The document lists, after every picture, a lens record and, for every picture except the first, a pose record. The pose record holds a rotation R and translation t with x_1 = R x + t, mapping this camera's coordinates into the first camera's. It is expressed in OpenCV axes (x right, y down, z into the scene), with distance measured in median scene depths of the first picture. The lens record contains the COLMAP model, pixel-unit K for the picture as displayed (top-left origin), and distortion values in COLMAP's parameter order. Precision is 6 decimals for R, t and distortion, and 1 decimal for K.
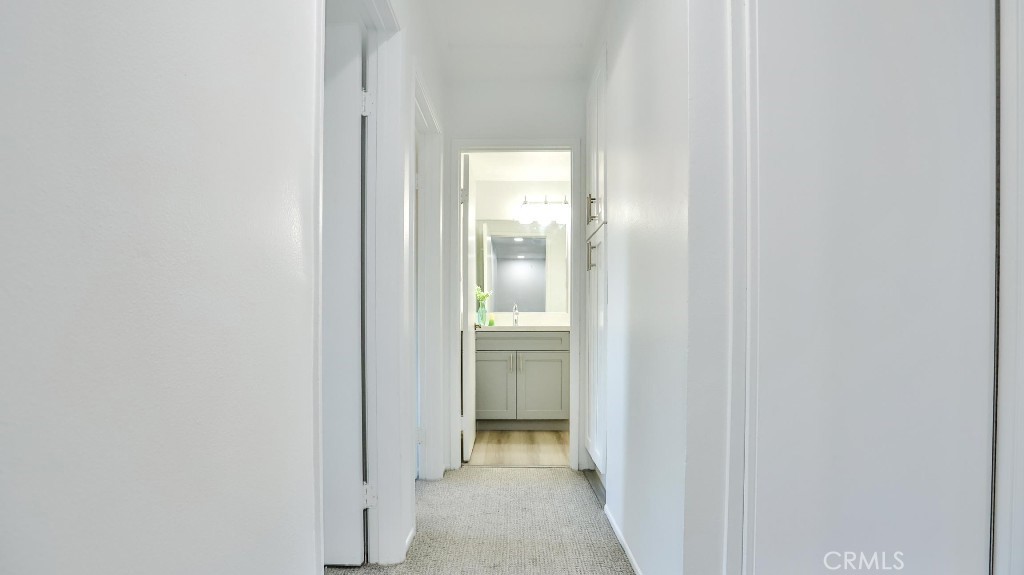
lens RADIAL K [[498.9, 0, 506.5], [0, 498.9, 292.6], [0, 0, 1]] dist [-0.036478, 0.001761]
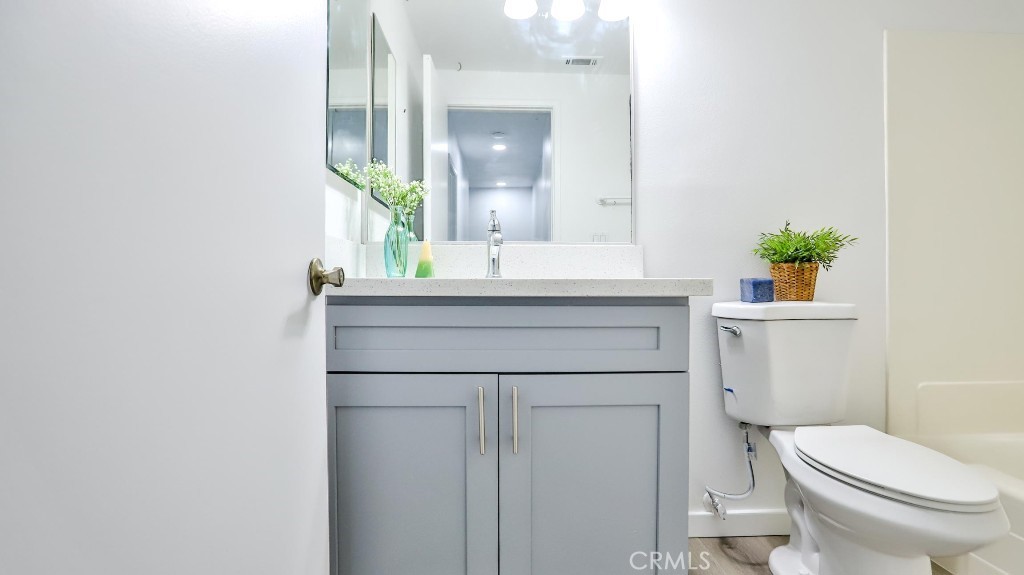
lens RADIAL K [[498.9, 0, 506.5], [0, 498.9, 292.6], [0, 0, 1]] dist [-0.036478, 0.001761]
pose [[0.998922, 0.007206, 0.045852, 0.009729], [-0.011999, 0.994388, 0.105115, 0.040122], [-0.044838, -0.105552, 0.993402, 0.660031]]
